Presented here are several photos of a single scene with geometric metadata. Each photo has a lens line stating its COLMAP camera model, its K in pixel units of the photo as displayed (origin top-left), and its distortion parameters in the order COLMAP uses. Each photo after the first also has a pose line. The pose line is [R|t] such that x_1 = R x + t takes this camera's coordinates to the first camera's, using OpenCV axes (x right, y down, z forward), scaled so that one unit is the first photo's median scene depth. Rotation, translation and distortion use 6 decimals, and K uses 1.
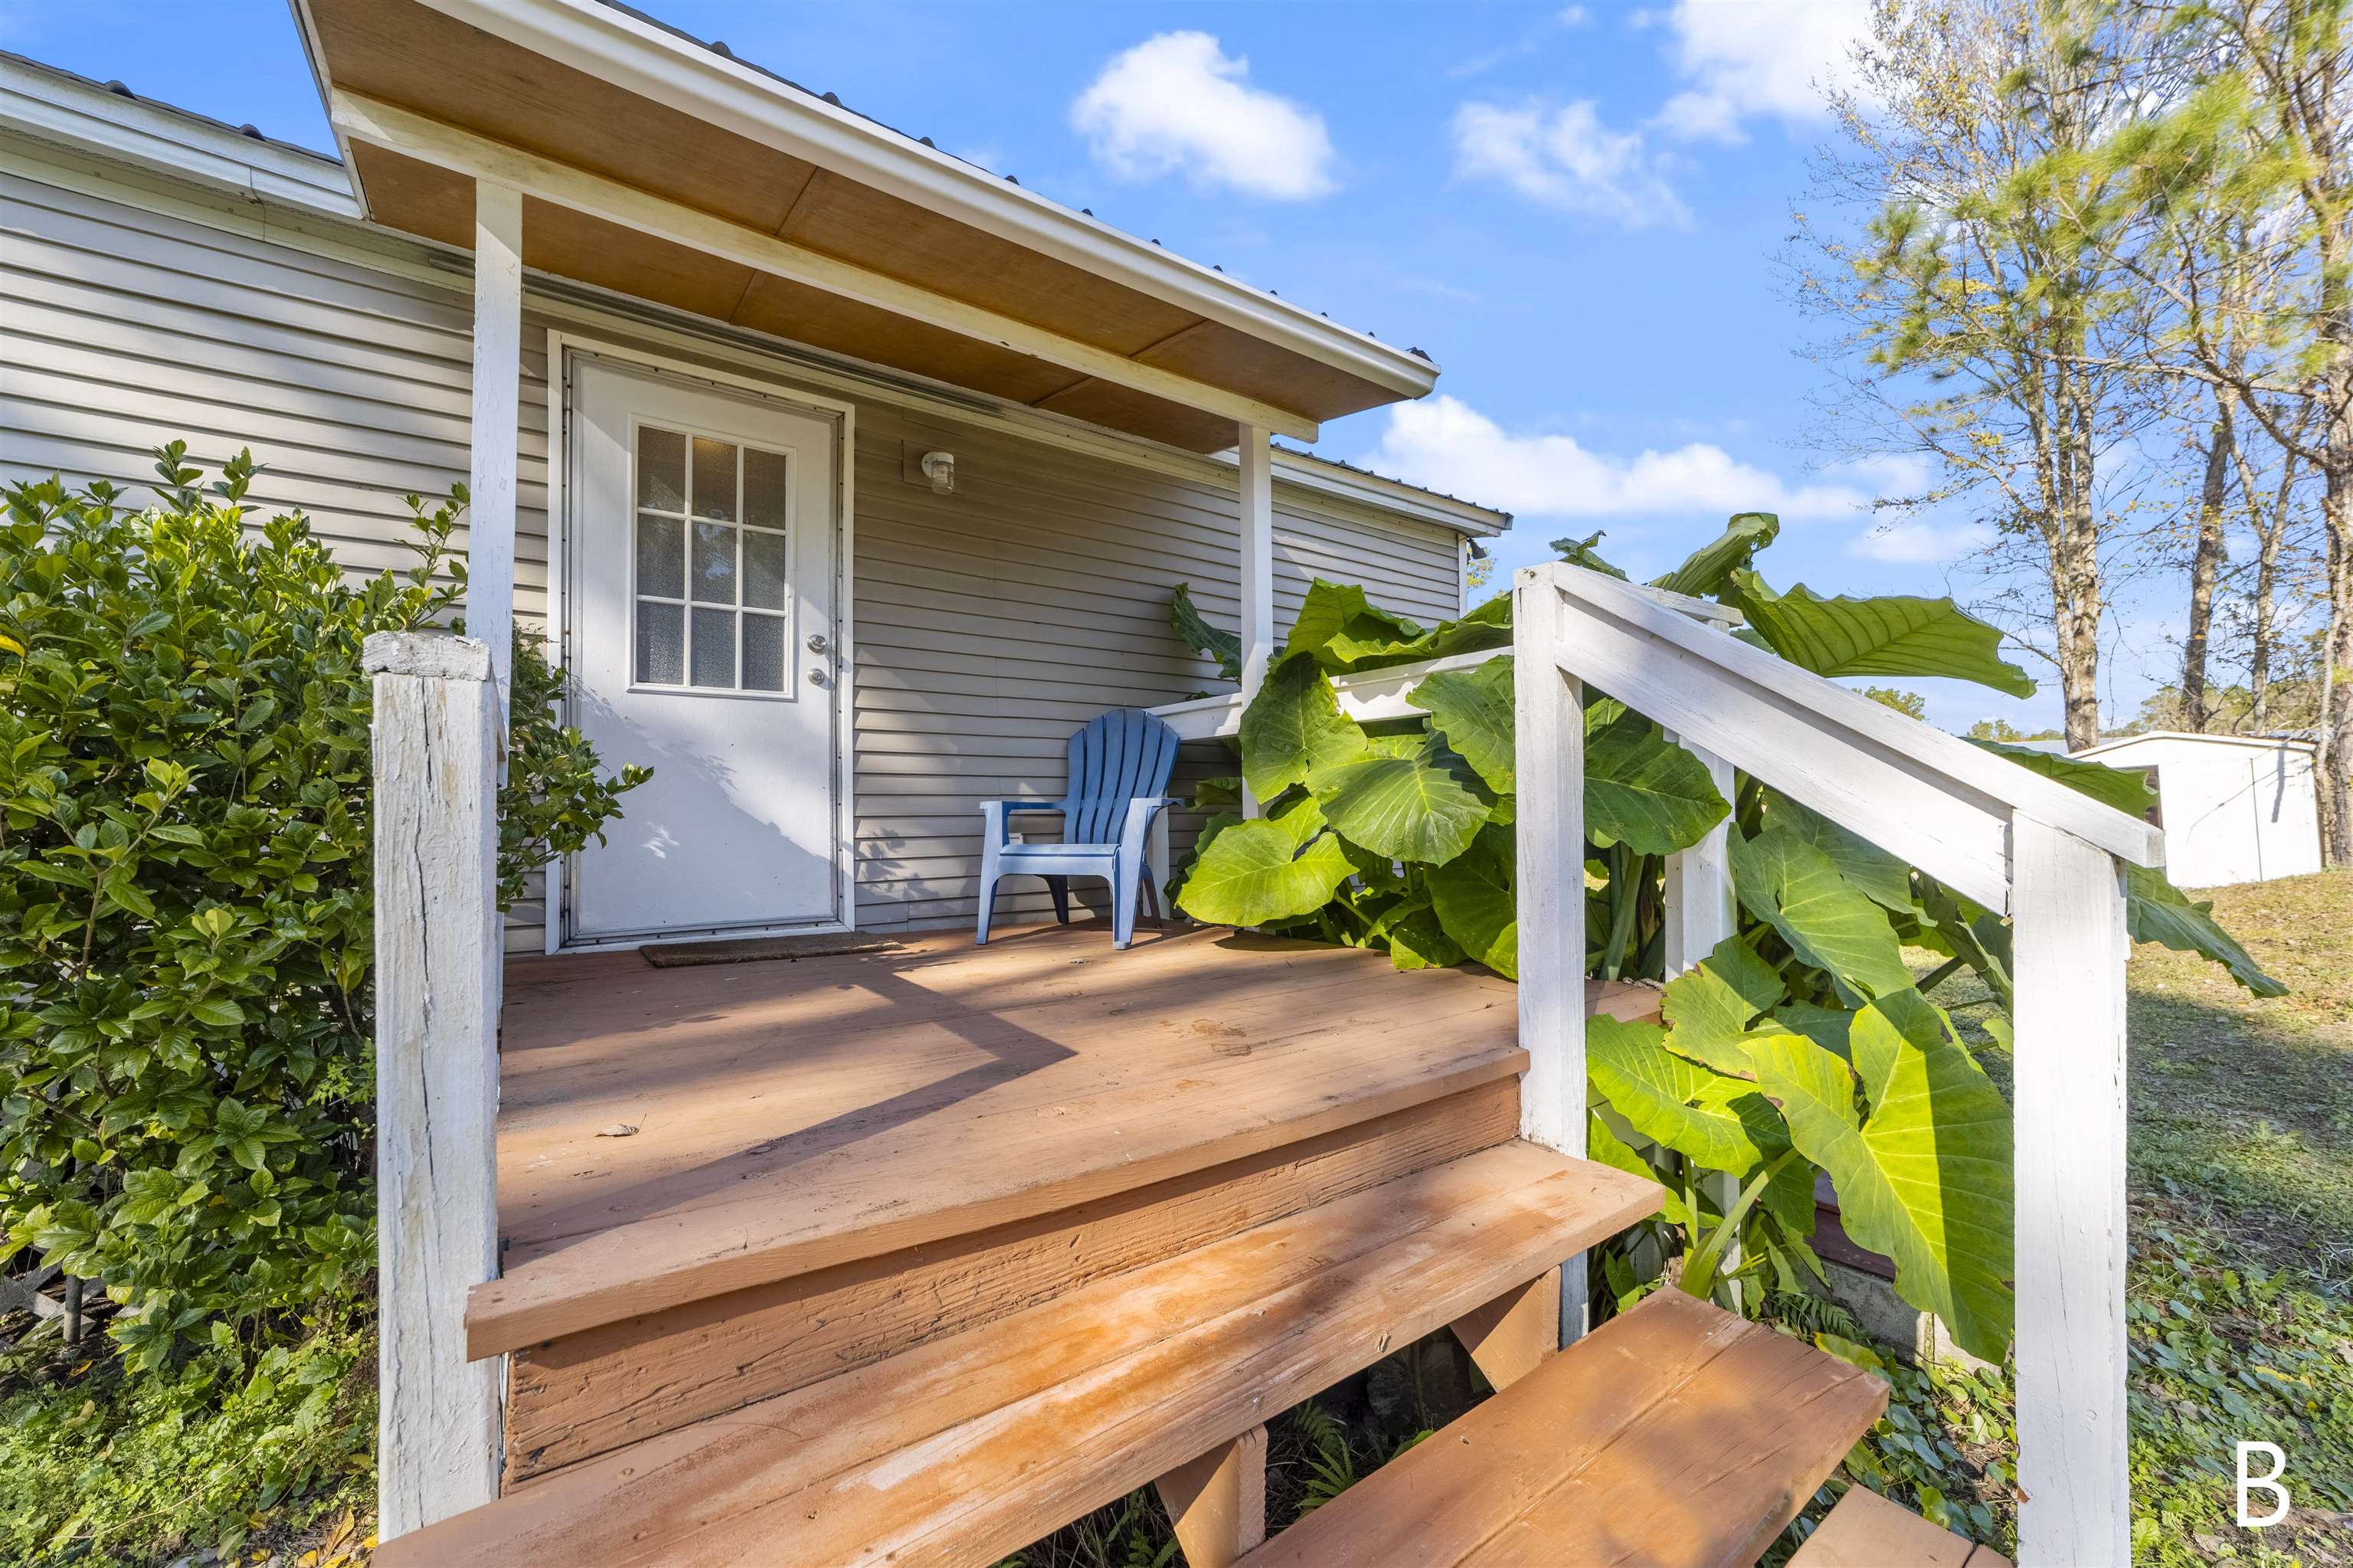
lens RADIAL K [[925.0, 0, 1182.0], [0, 925.0, 792.0], [0, 0, 1]] dist [-0.013974, 0.005545]
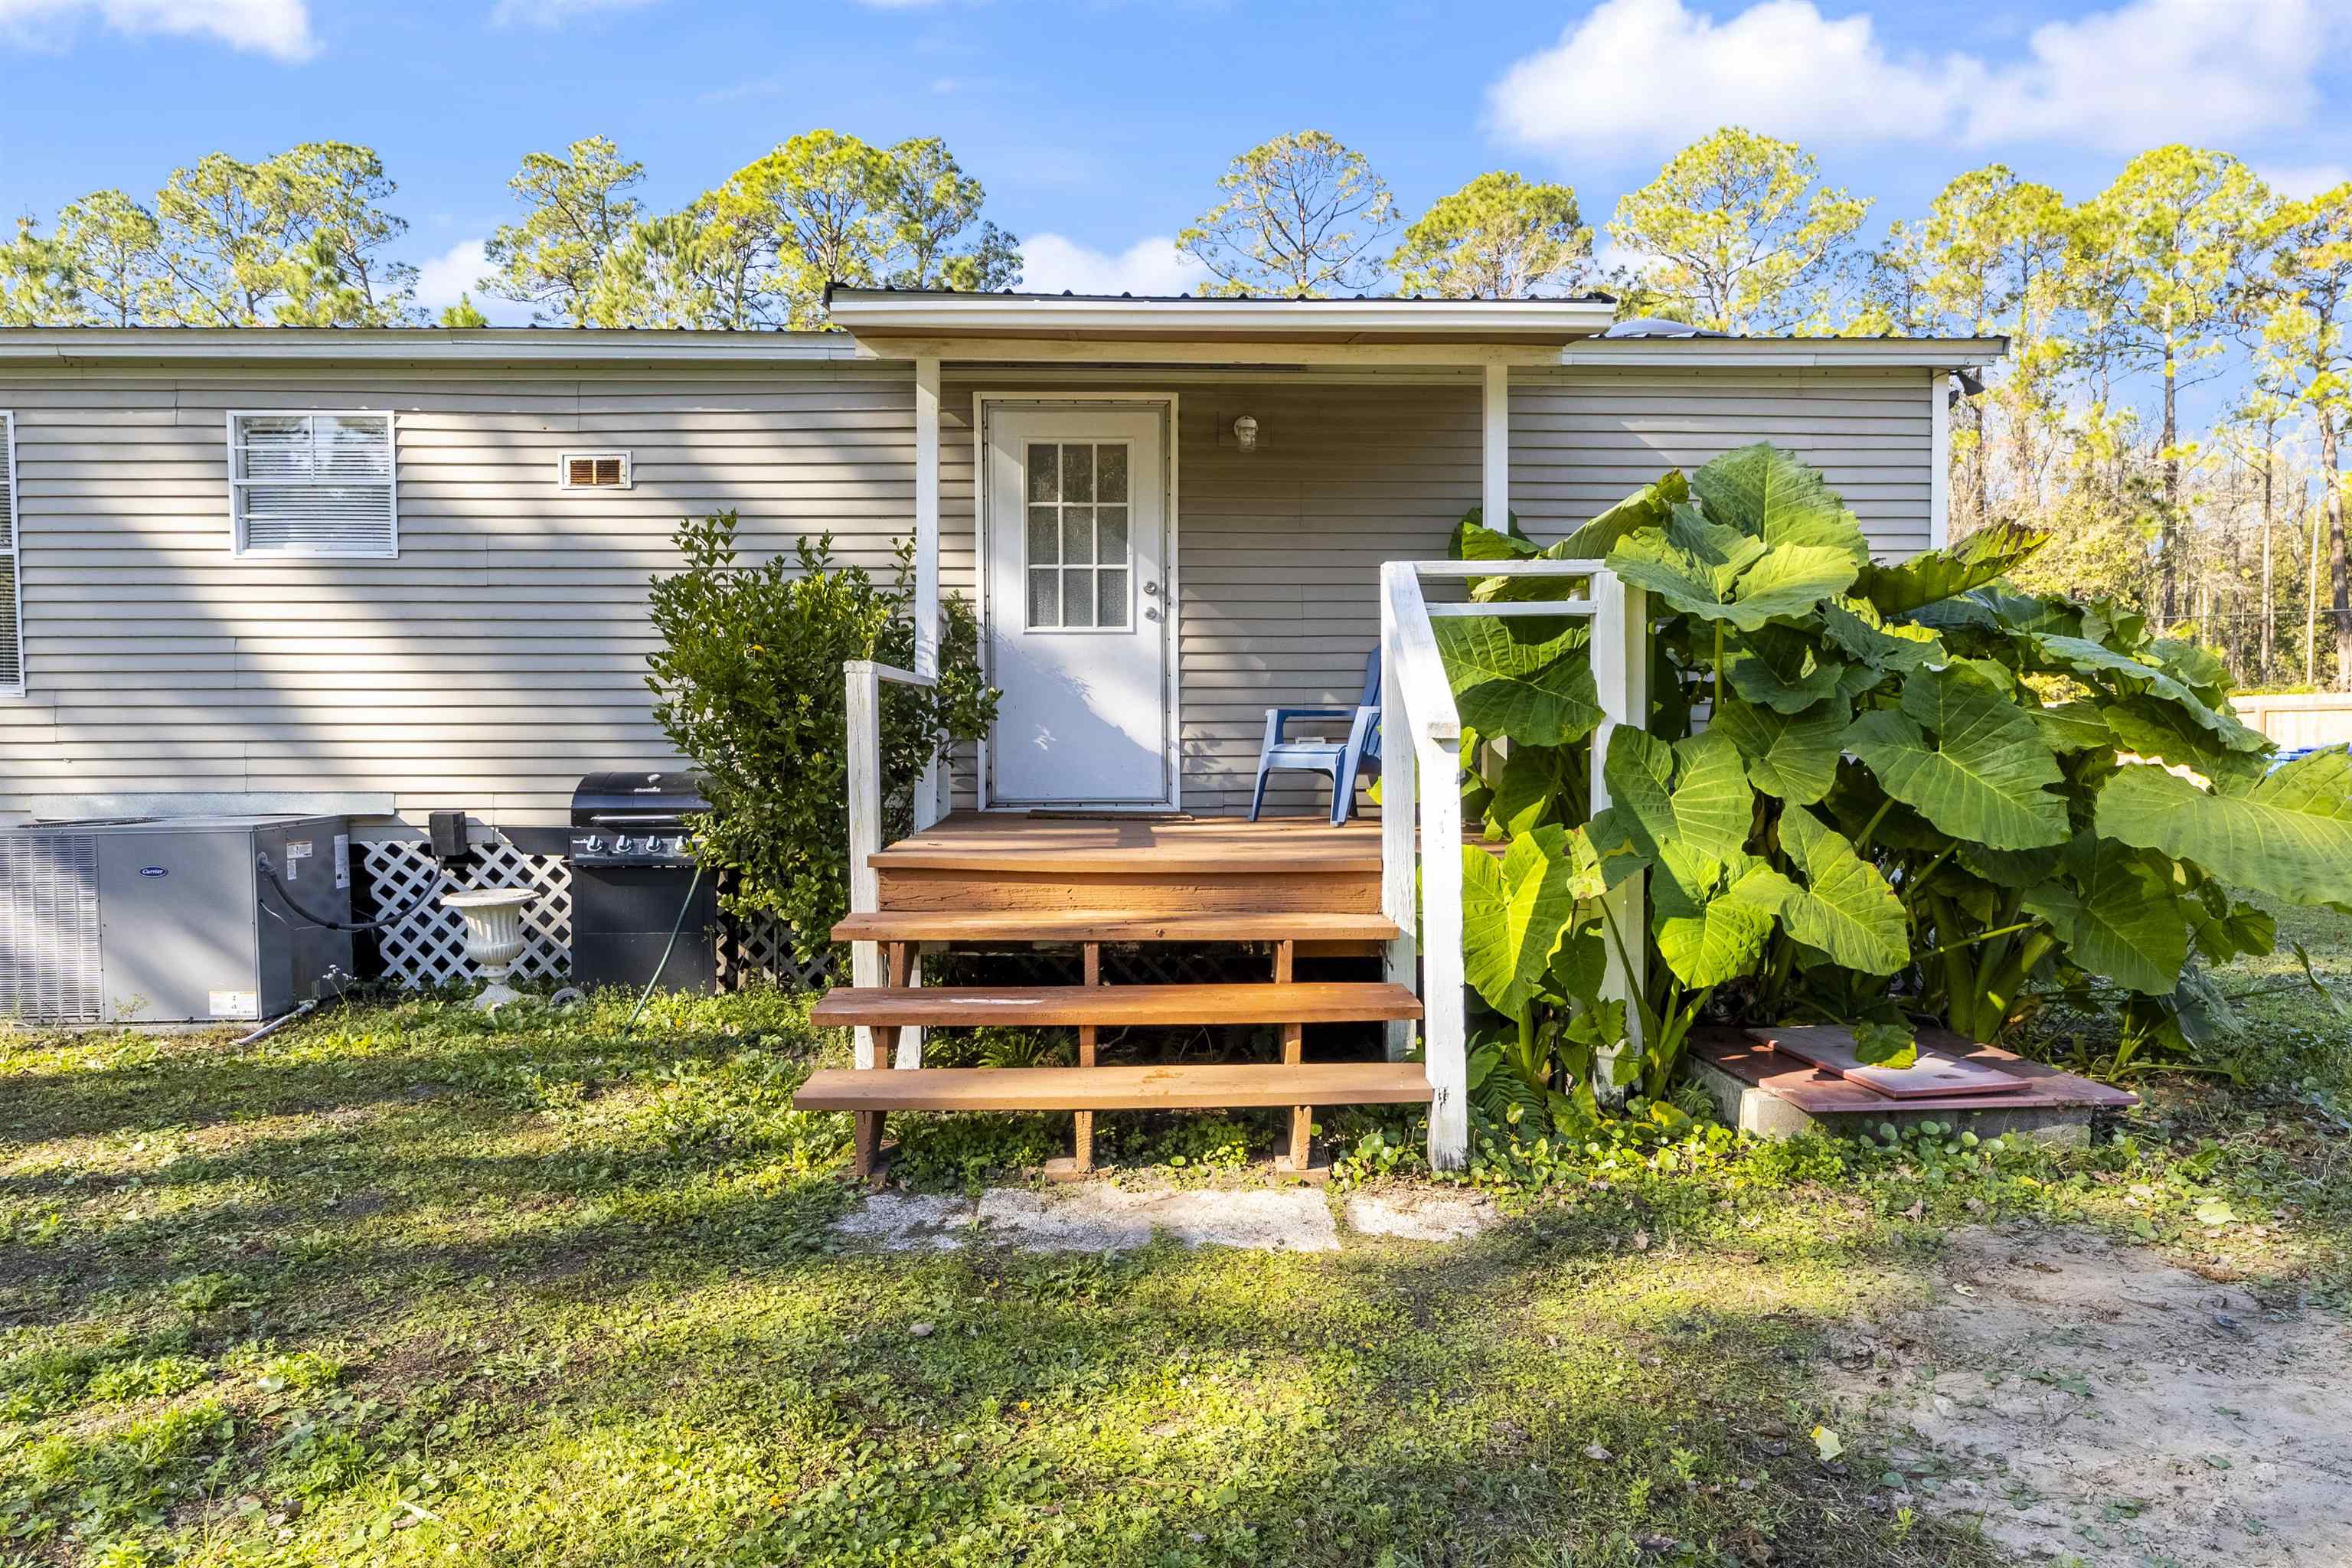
lens RADIAL K [[1509.7, 0, 1177.0], [0, 1509.7, 778.6], [0, 0, 1]] dist [-0.005965, -0.000128]
pose [[0.833358, 0.025627, -0.552139, 0.830335], [0.005778, 0.998466, 0.055063, -0.010087], [0.552703, -0.049077, 0.831932, -0.770660]]
